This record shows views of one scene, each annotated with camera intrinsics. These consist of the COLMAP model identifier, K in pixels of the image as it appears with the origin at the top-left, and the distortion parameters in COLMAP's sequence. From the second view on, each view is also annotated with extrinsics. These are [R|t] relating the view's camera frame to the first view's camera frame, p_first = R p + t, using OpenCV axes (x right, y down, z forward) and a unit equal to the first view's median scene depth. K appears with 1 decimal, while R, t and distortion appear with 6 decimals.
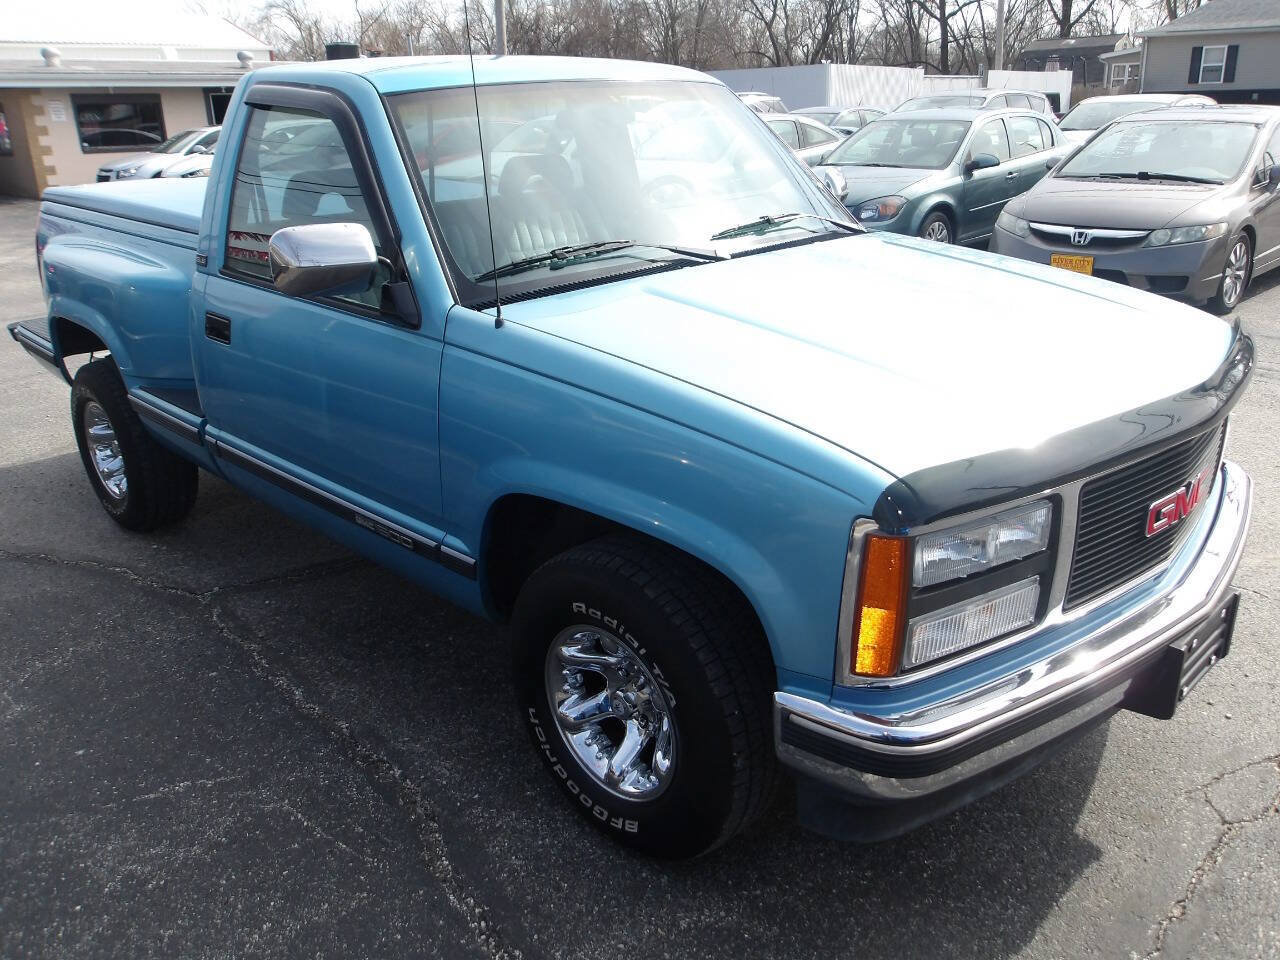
lens RADIAL K [[1056.6, 0, 638.0], [0, 1056.6, 477.6], [0, 0, 1]] dist [-0.000777, 0.000411]
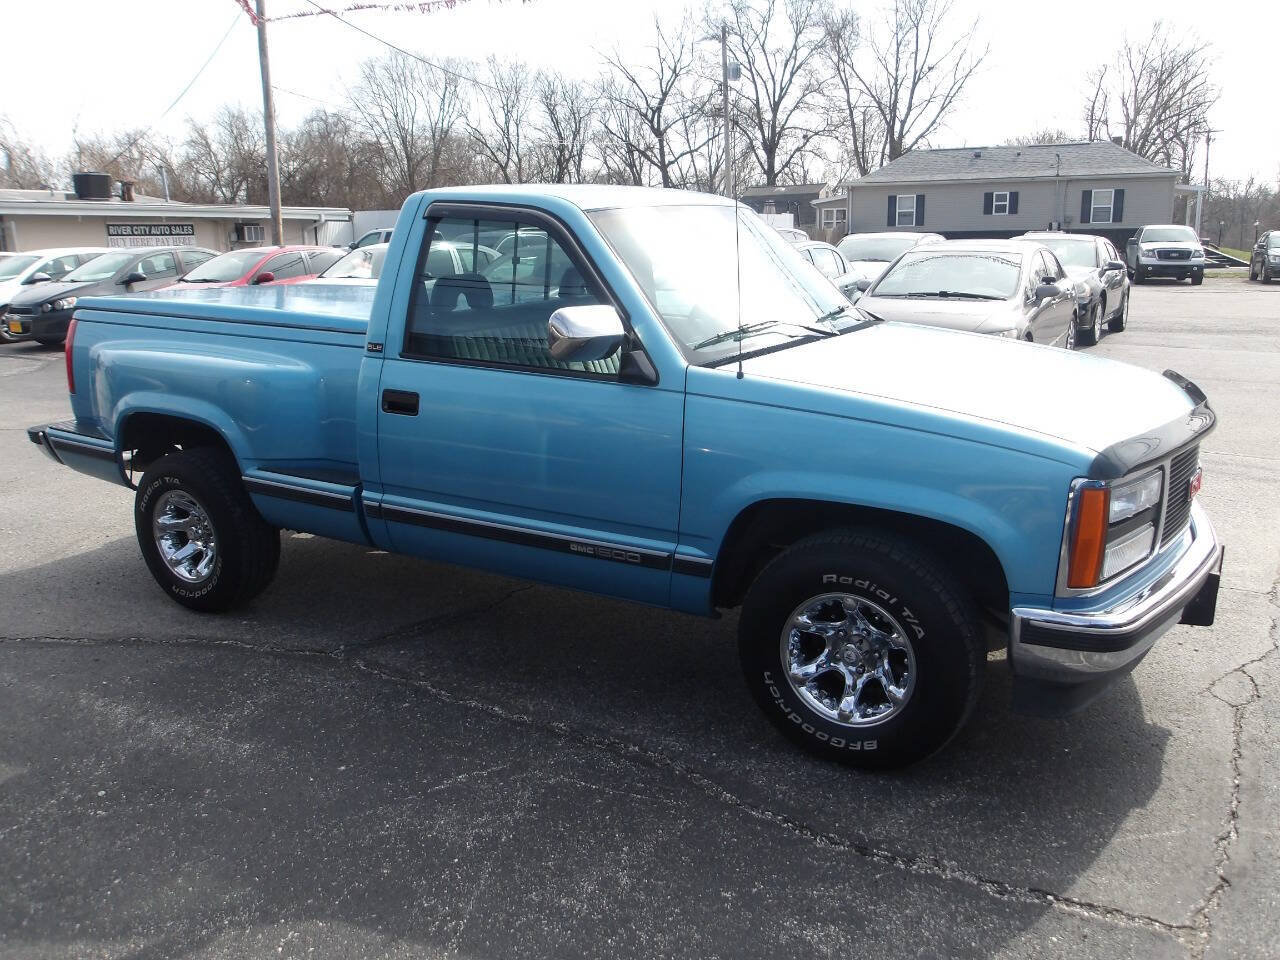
lens RADIAL K [[1056.6, 0, 641.7], [0, 1056.6, 480.8], [0, 0, 1]] dist [-0.000777, 0.000411]
pose [[0.969062, -0.043926, 0.242879, -0.513346], [0.071933, 0.991580, -0.107675, 0.107381], [-0.236104, 0.121815, 0.964062, -0.215985]]
